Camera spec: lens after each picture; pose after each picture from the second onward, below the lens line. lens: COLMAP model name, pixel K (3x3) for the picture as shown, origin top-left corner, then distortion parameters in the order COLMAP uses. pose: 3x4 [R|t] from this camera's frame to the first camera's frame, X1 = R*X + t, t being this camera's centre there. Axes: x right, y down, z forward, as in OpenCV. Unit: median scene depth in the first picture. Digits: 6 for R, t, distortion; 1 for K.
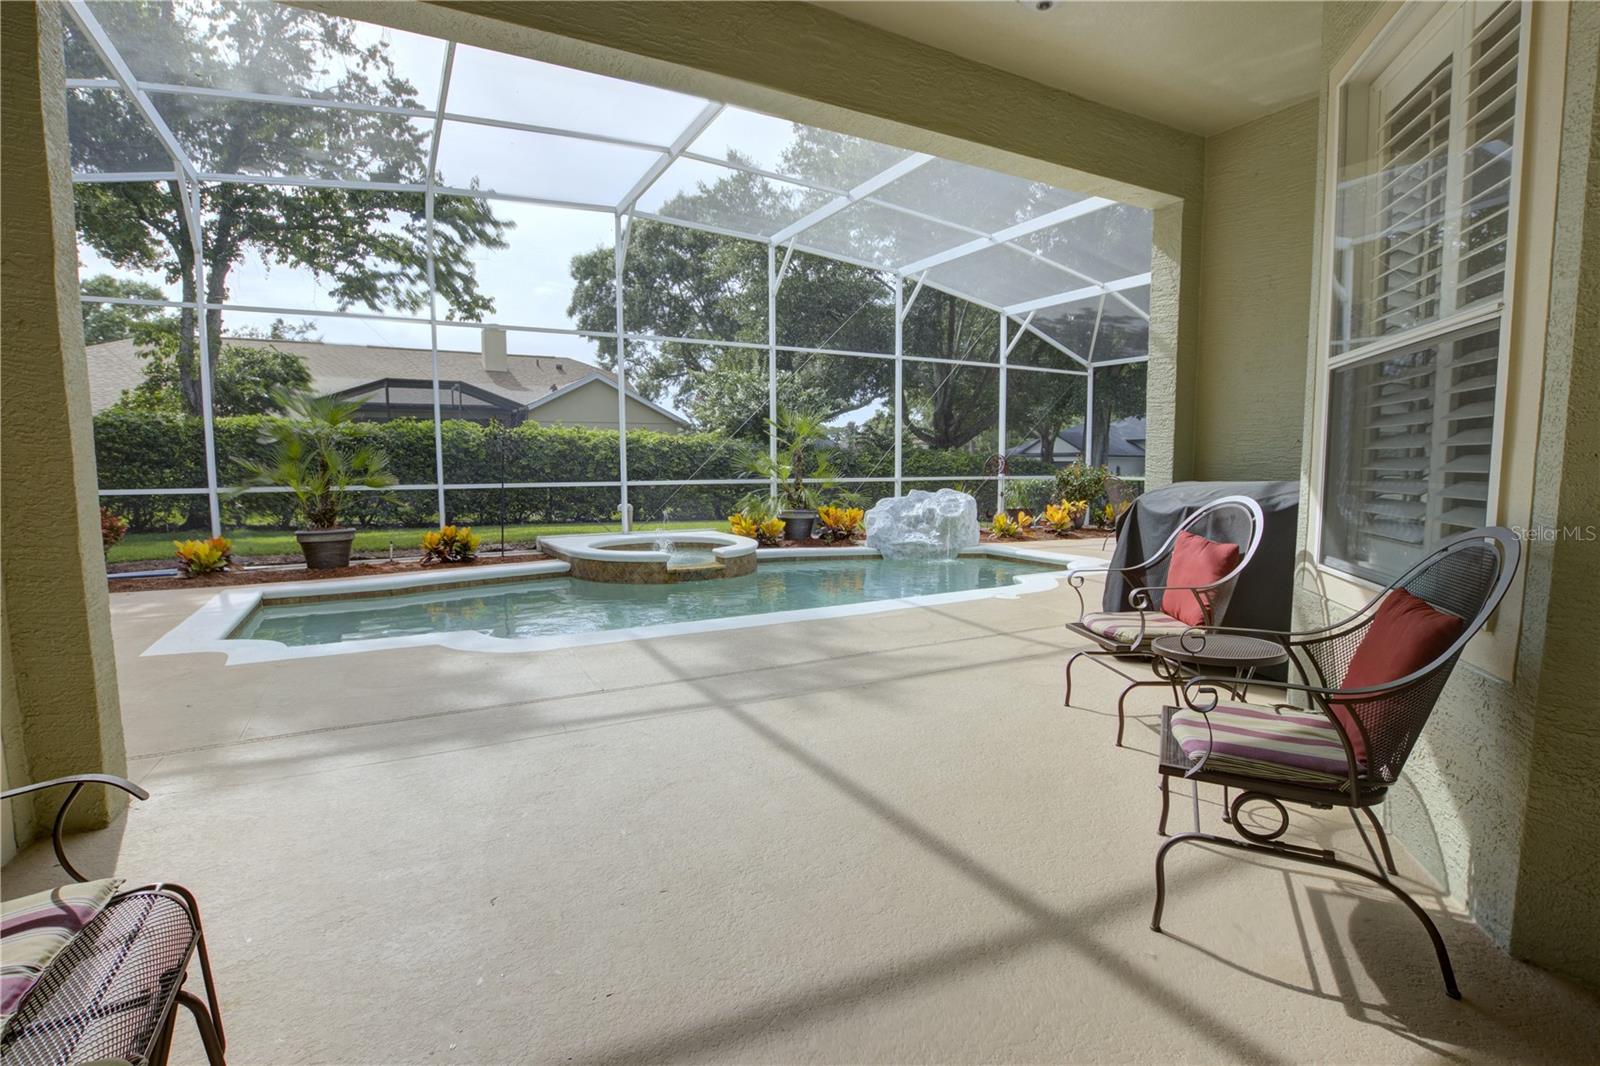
lens RADIAL K [[755.2, 0, 800.0], [0, 755.2, 533.0], [0, 0, 1]] dist [-0.027761, 0.000824]
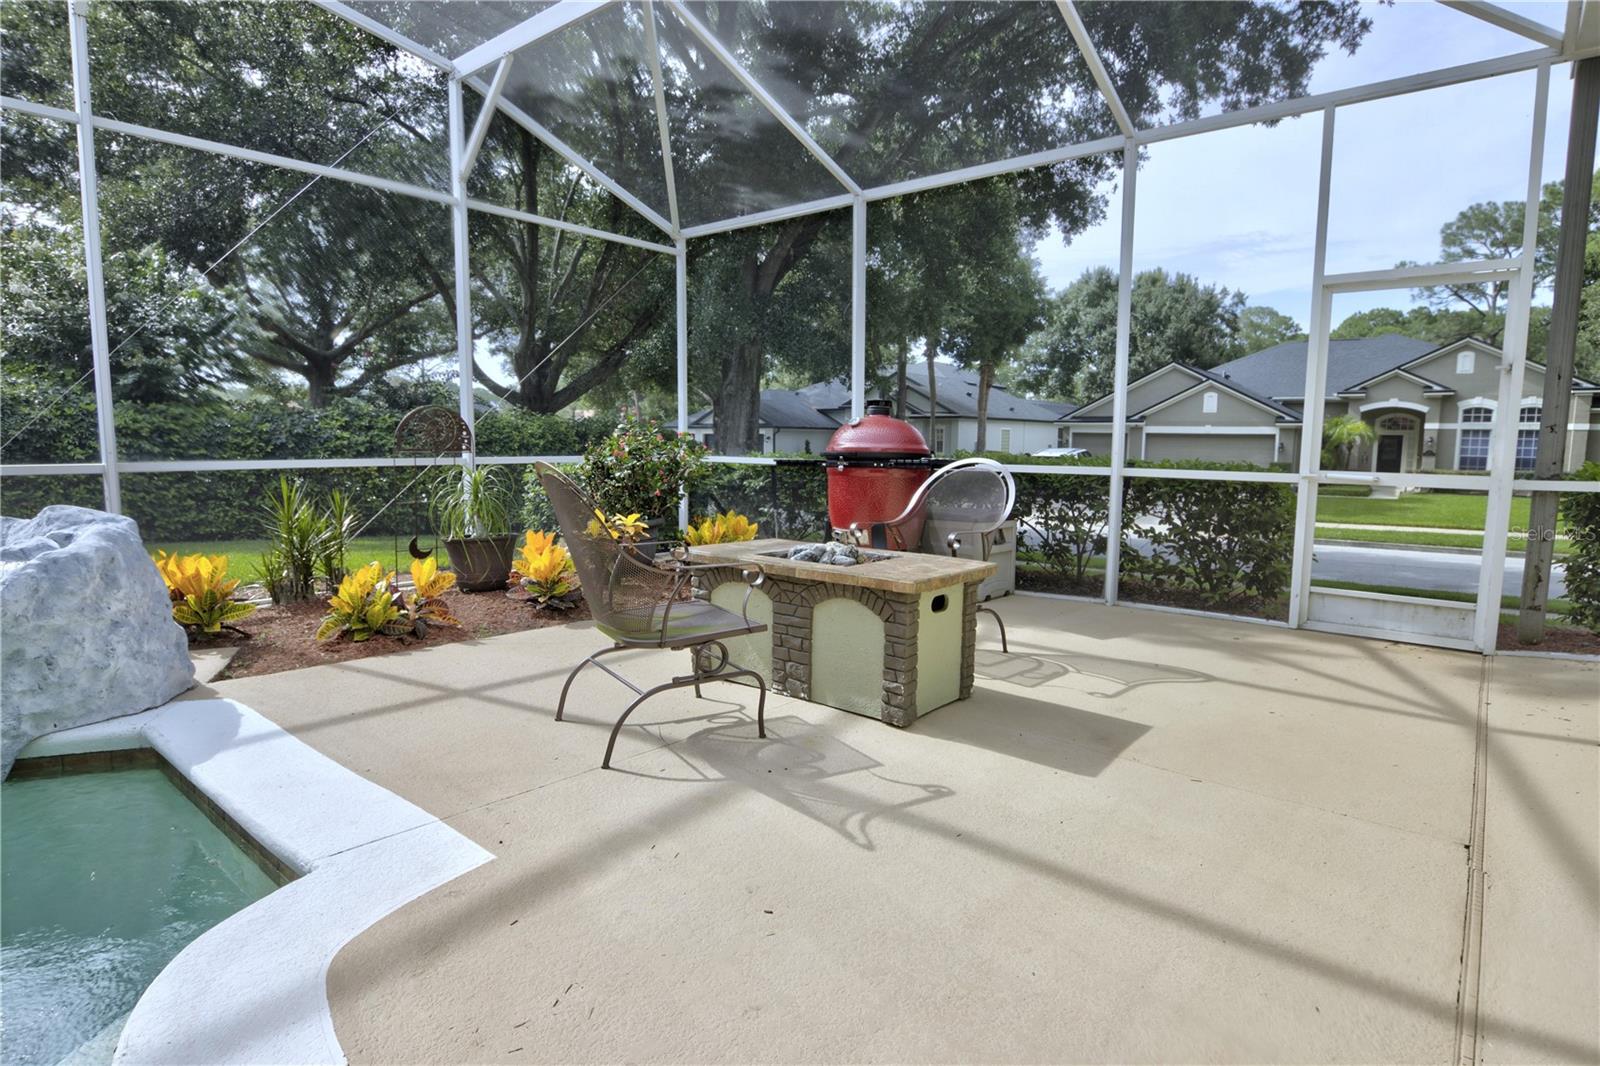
lens RADIAL K [[793.2, 0, 800.0], [0, 793.2, 533.0], [0, 0, 1]] dist [-0.023894, -0.000328]
pose [[0.935396, -0.033150, 0.352046, 0.290205], [0.023475, 0.999221, 0.031715, -0.042277], [-0.352823, -0.021402, 0.935445, 0.511133]]
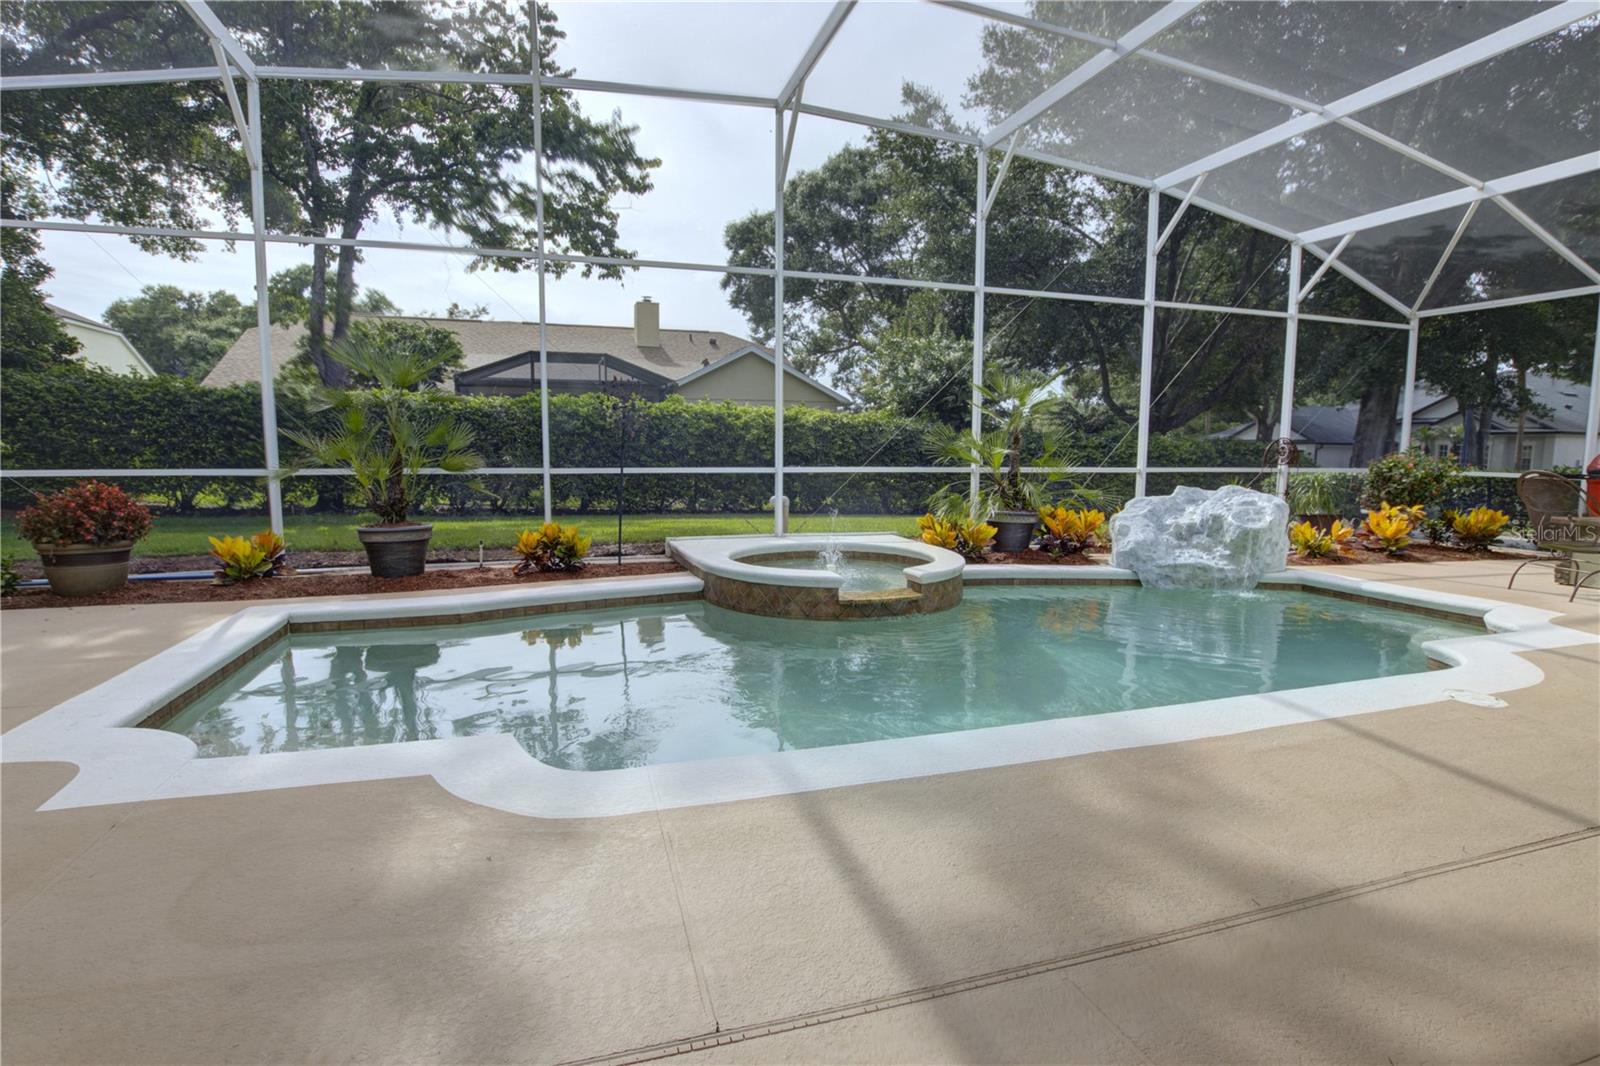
lens RADIAL K [[755.2, 0, 800.0], [0, 755.2, 533.0], [0, 0, 1]] dist [-0.027761, 0.000824]
pose [[0.980390, 0.032329, -0.194399, -0.049680], [-0.028470, 0.999339, 0.022609, -0.015940], [0.195001, -0.016631, 0.980662, 0.203429]]
